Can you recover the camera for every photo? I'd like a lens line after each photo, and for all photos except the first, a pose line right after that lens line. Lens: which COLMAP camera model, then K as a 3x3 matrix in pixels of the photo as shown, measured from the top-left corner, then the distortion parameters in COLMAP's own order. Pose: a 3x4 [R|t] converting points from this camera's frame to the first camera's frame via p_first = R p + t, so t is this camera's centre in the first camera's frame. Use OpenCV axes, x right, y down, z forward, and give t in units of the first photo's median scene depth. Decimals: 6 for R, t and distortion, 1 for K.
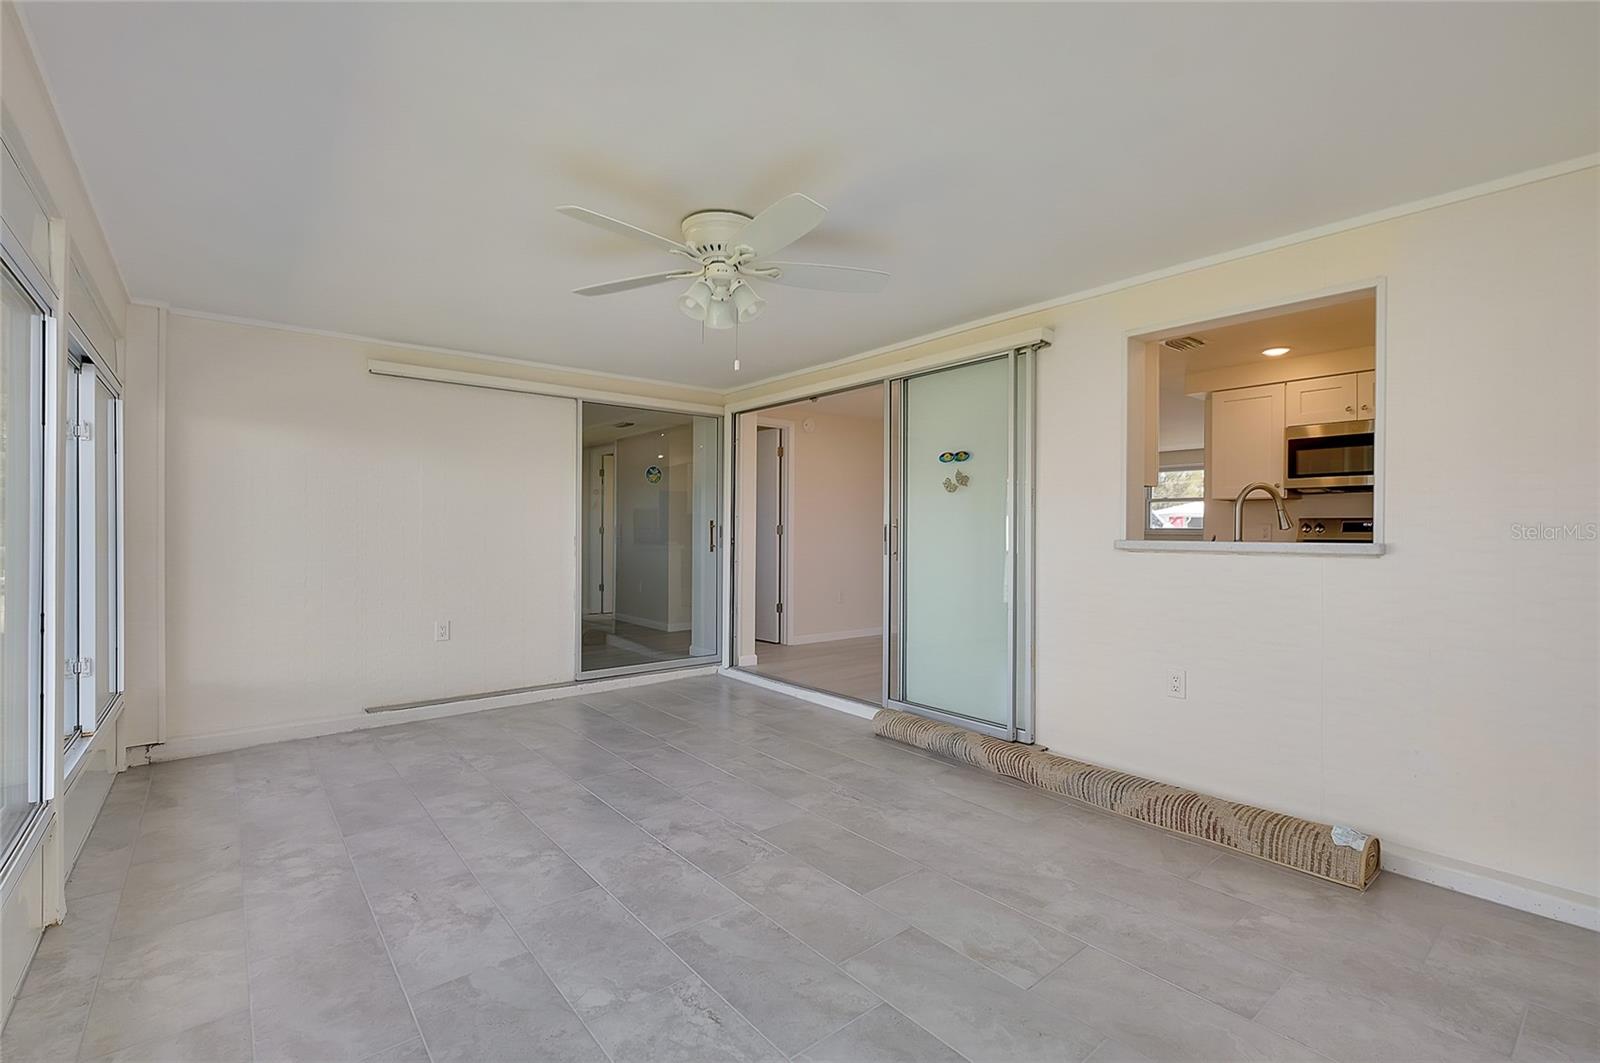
lens RADIAL K [[712.9, 0, 810.2], [0, 712.9, 531.7], [0, 0, 1]] dist [0.001280, -0.000282]
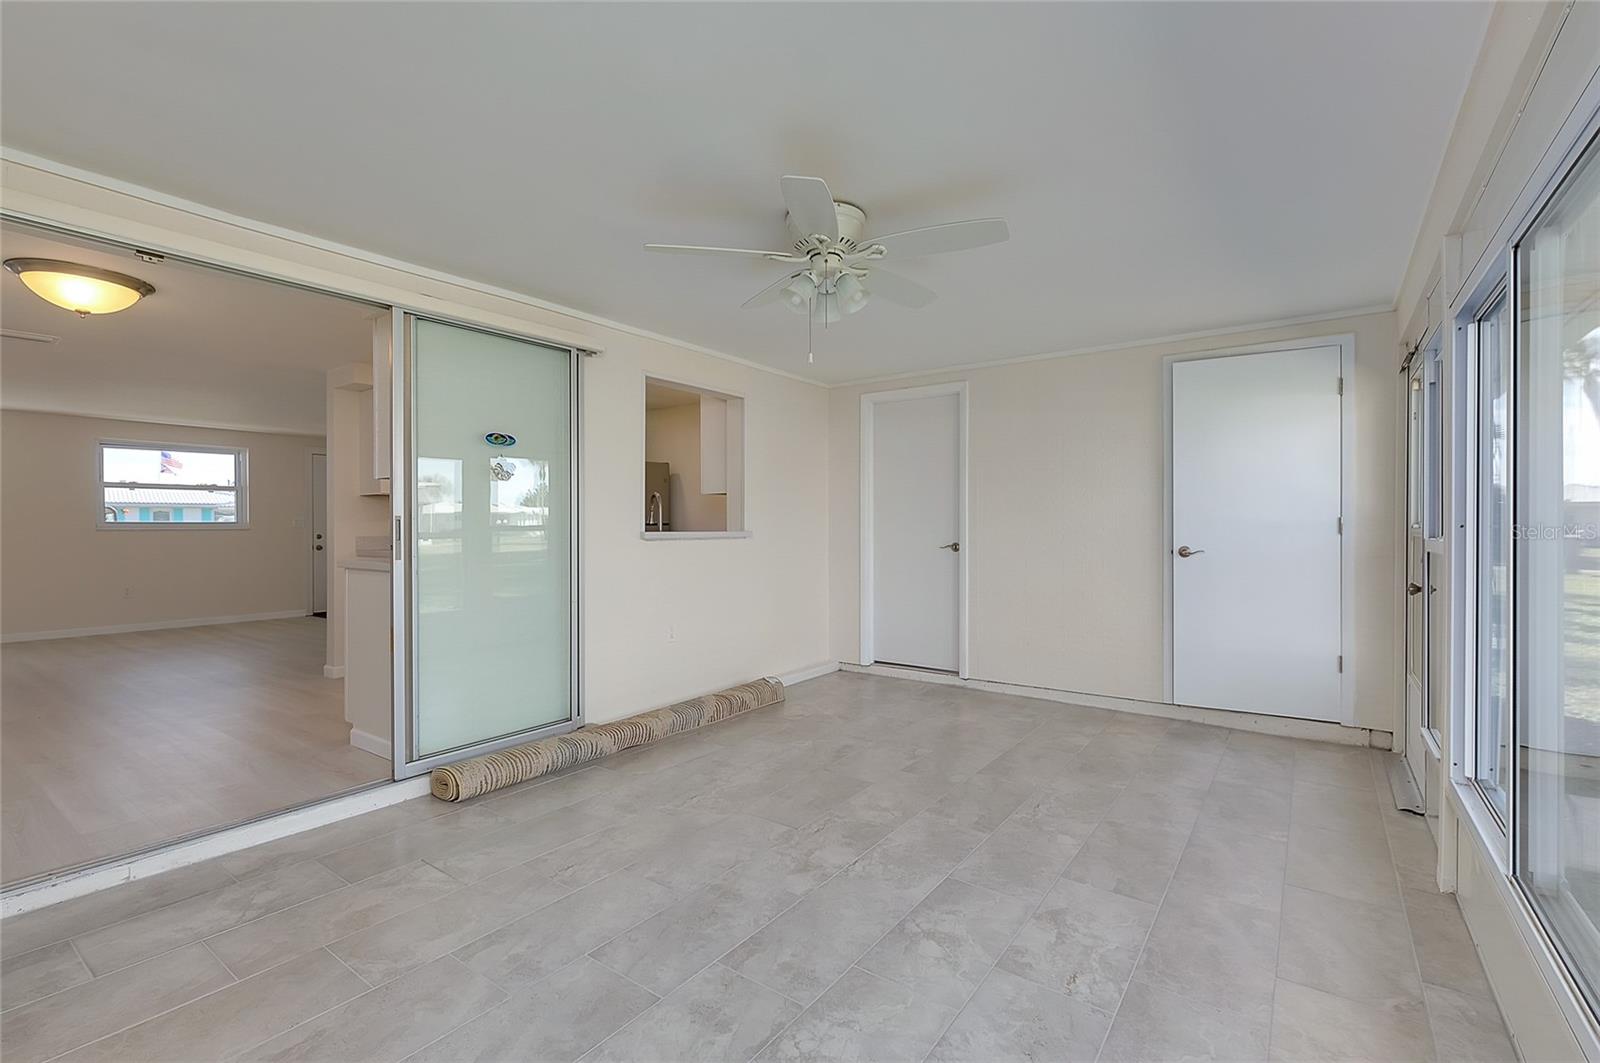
lens RADIAL K [[712.9, 0, 799.3], [0, 712.9, 526.4], [0, 0, 1]] dist [0.001280, -0.000282]
pose [[-0.244647, -0.004538, 0.969602, -1.116667], [0.002145, 0.999984, 0.005221, -0.005590], [-0.969610, 0.003357, -0.244633, 1.325791]]
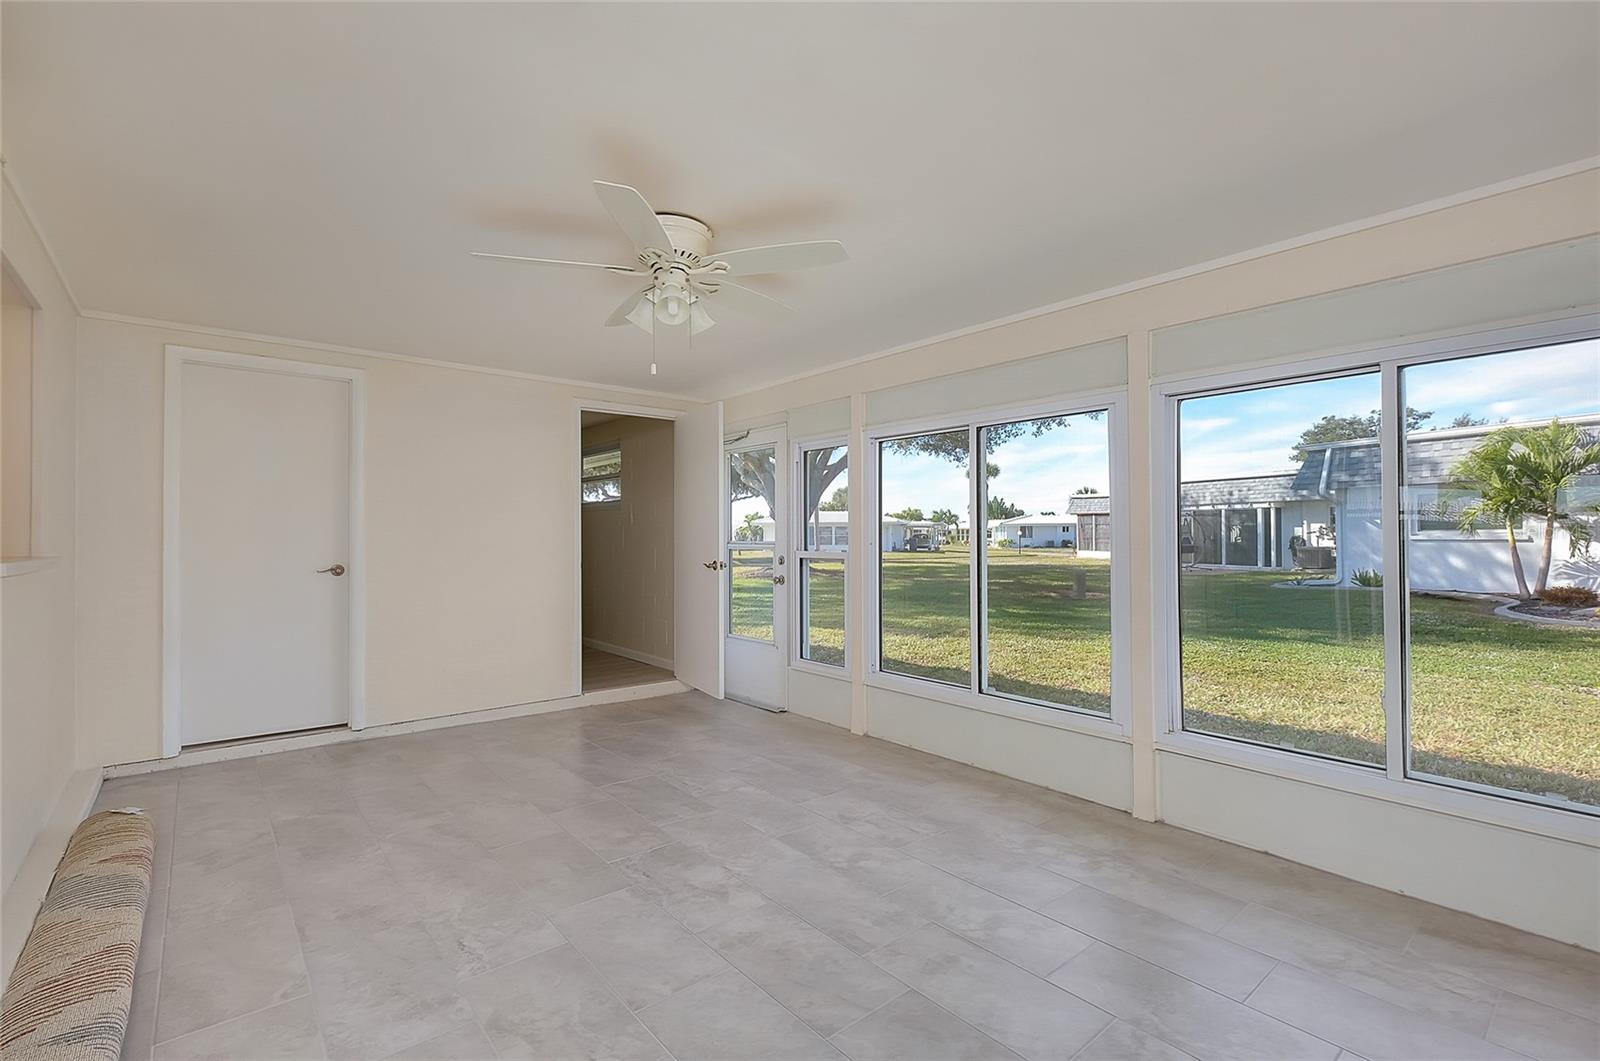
lens RADIAL K [[712.9, 0, 798.0], [0, 712.9, 531.4], [0, 0, 1]] dist [0.001280, -0.000282]
pose [[-0.999987, -0.003588, 0.003595, -0.308059], [-0.003609, 0.999975, -0.006009, -0.016976], [-0.003574, -0.006022, -0.999975, 2.027089]]
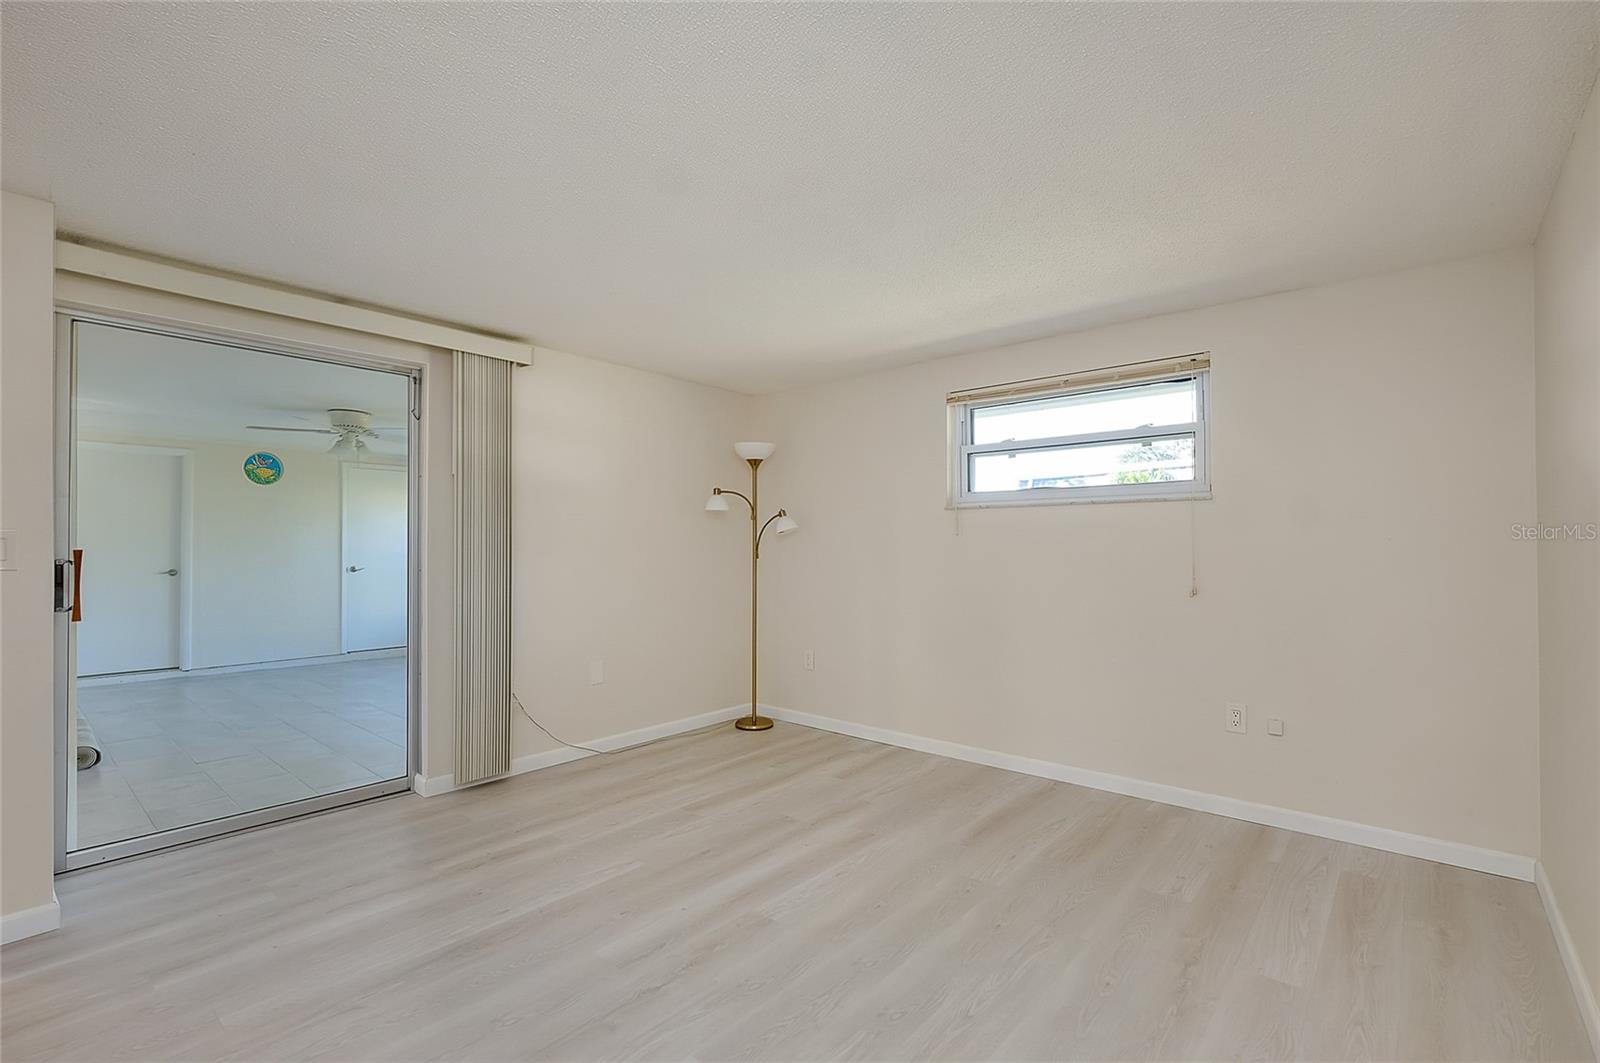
lens RADIAL K [[707.8, 0, 805.2], [0, 707.8, 538.7], [0, 0, 1]] dist [-0.000651, -0.000472]
pose [[-0.988370, -0.002421, -0.152051, -1.193660], [-0.001122, 0.999962, -0.008629, -0.041056], [0.152066, -0.008358, -0.988335, 3.388451]]
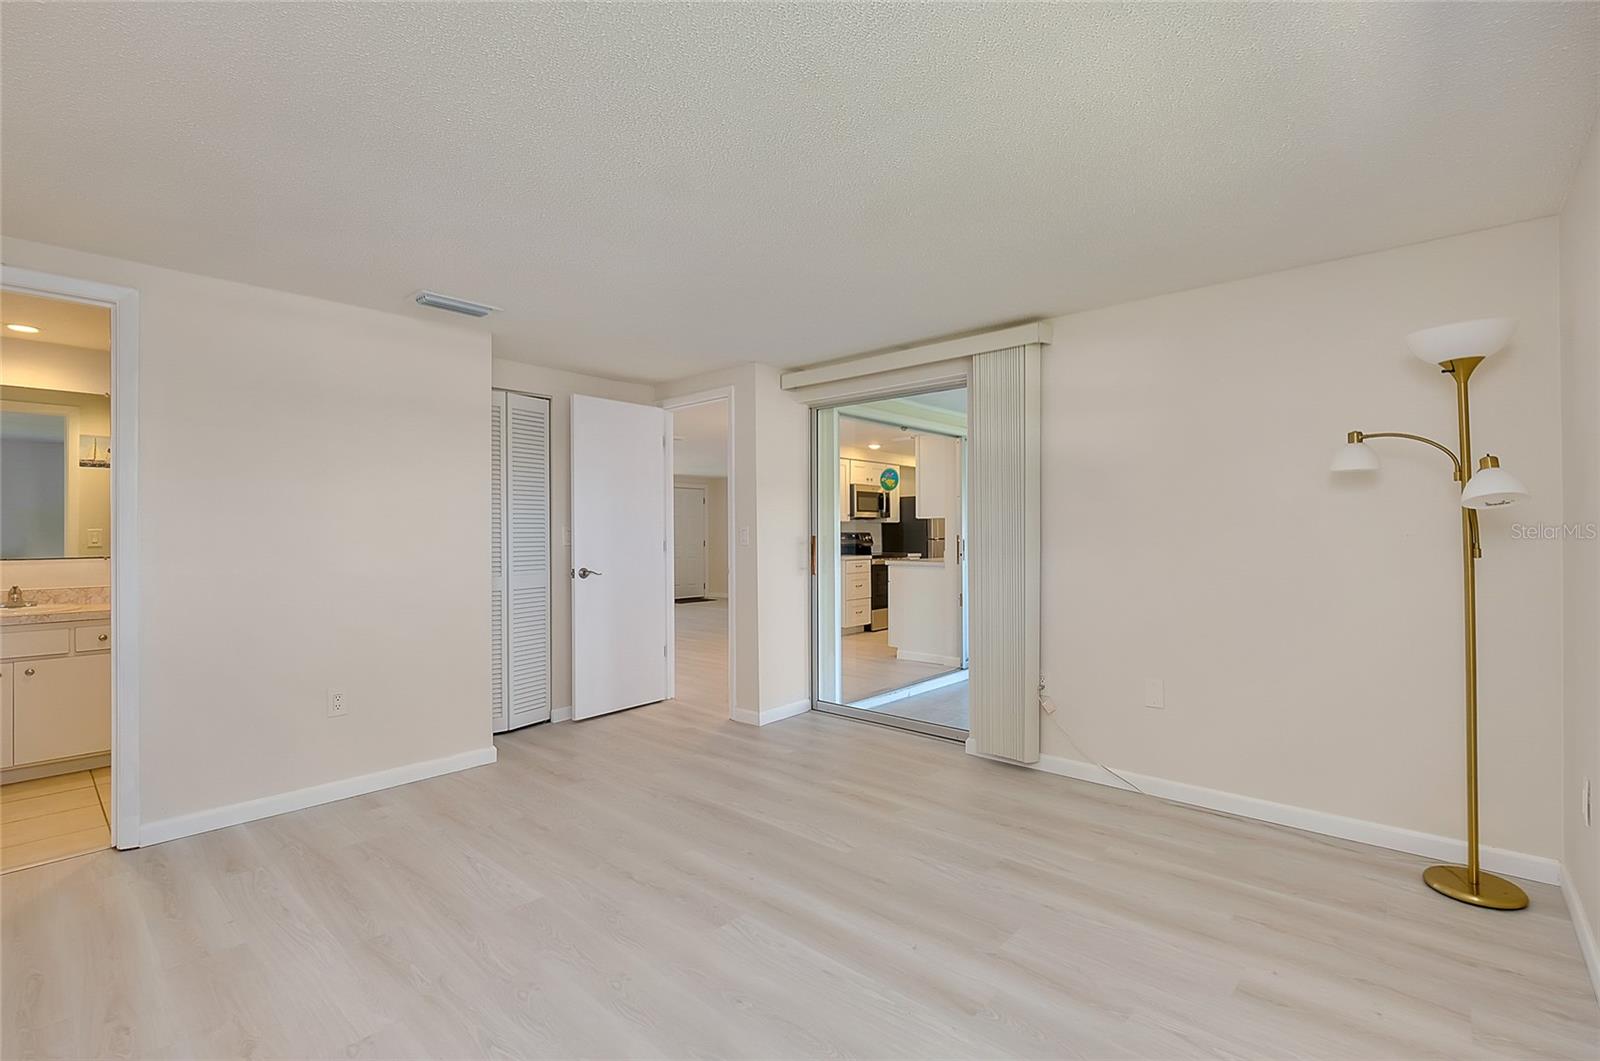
lens RADIAL K [[707.8, 0, 801.2], [0, 707.8, 533.5], [0, 0, 1]] dist [-0.000651, -0.000472]
pose [[-0.140747, -0.003868, 0.990038, -2.125411], [0.006180, 0.999969, 0.004785, -0.047012], [-0.990026, 0.006792, -0.140719, 2.542393]]
